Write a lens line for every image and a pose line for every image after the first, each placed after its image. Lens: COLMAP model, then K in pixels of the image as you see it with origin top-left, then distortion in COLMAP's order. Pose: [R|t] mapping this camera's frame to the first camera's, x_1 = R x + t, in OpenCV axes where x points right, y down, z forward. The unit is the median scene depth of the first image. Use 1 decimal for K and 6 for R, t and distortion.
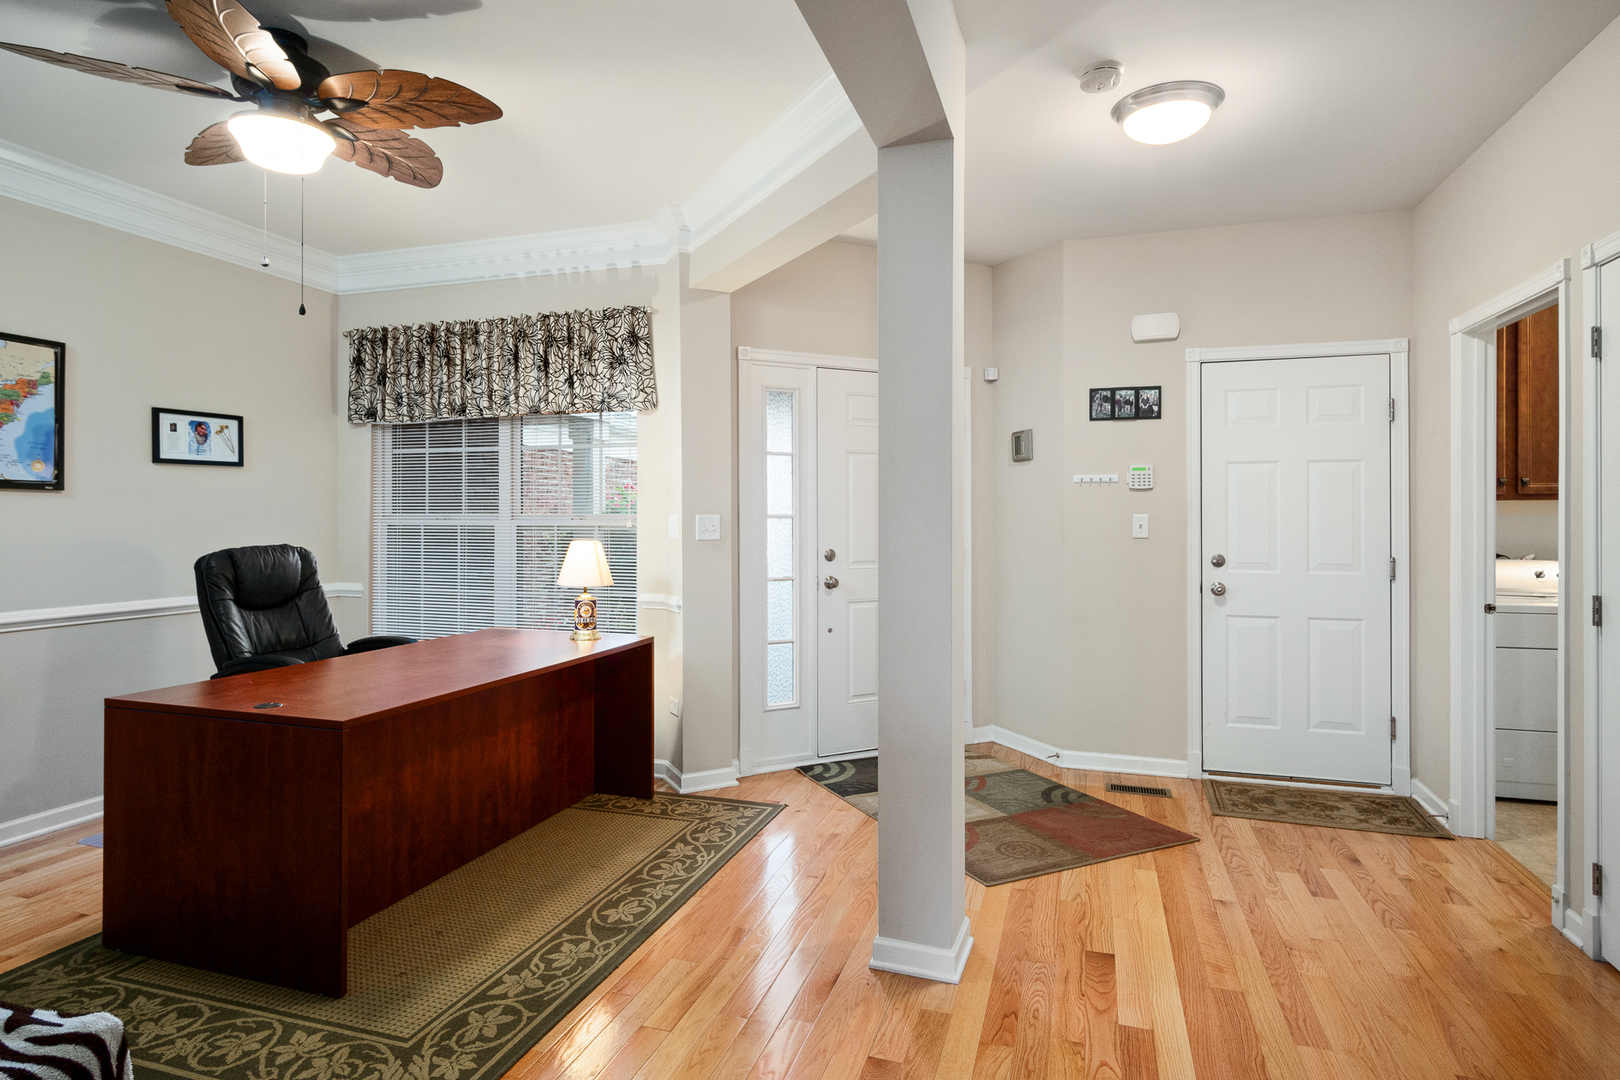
lens RADIAL K [[912.6, 0, 804.5], [0, 912.6, 528.4], [0, 0, 1]] dist [-0.002500, 0.000218]
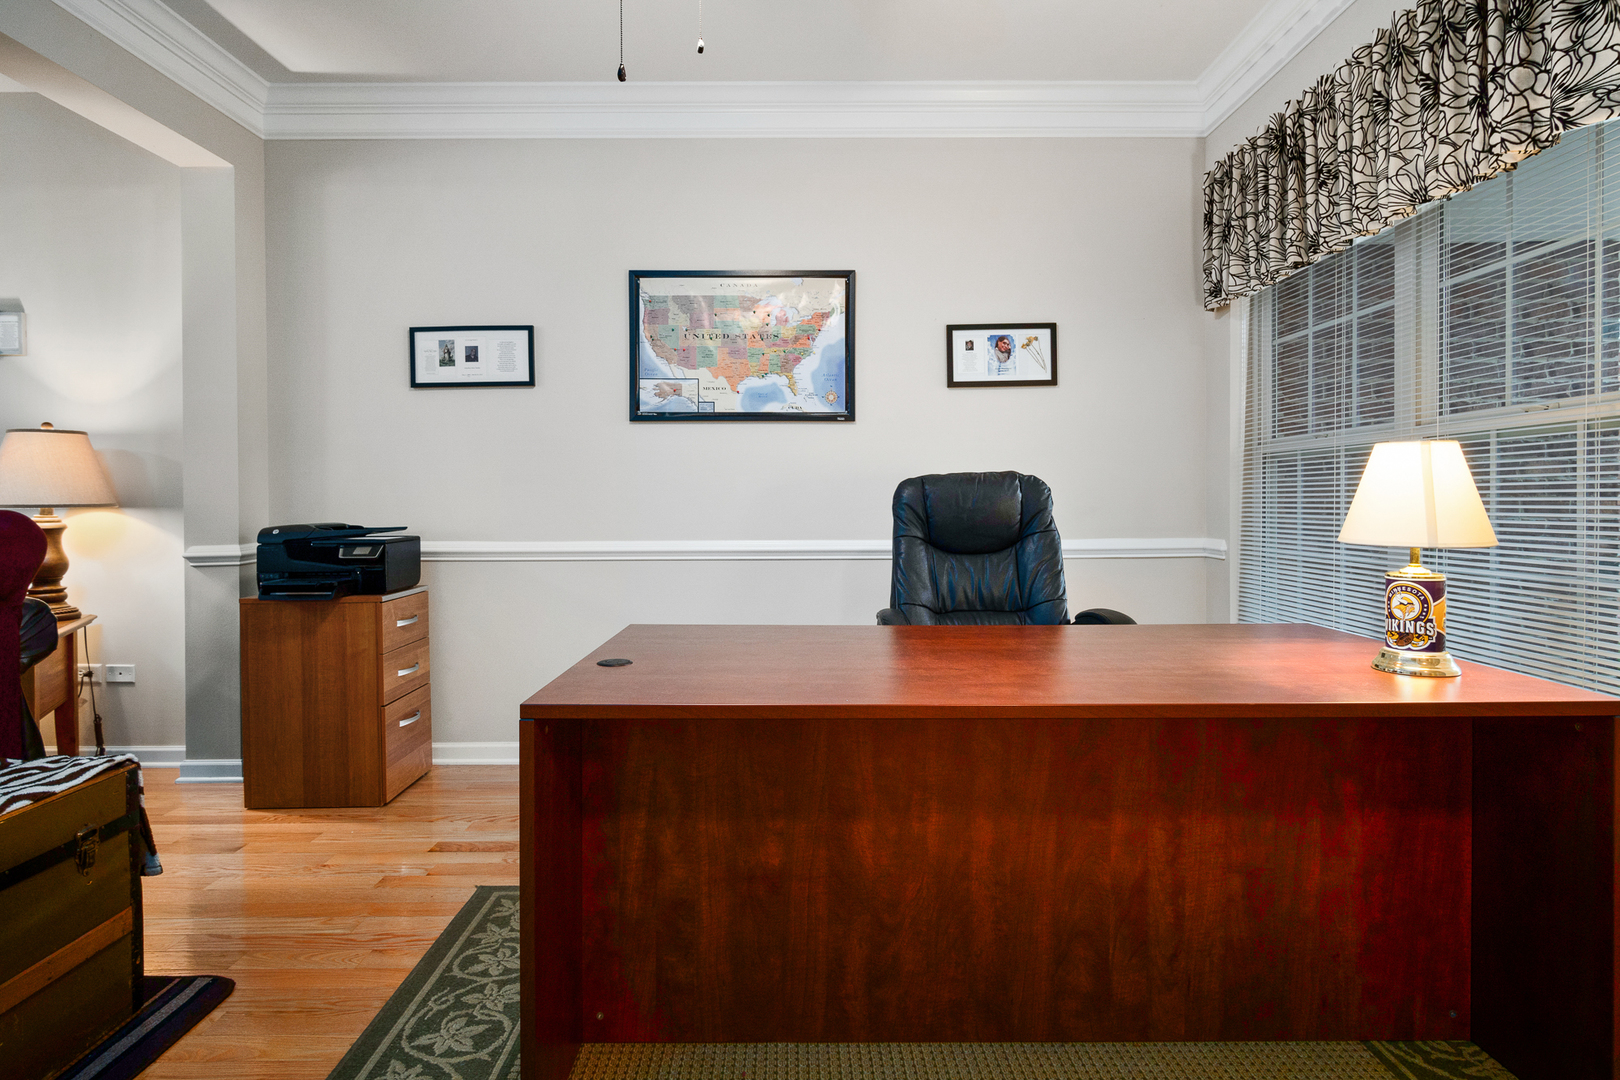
lens RADIAL K [[868.7, 0, 810.9], [0, 868.7, 514.8], [0, 0, 1]] dist [0.002606, -0.002145]
pose [[0.301370, 0.009690, -0.953458, 0.061676], [-0.009418, 0.999930, 0.007185, 0.048486], [0.953461, 0.006814, 0.301440, 0.614488]]
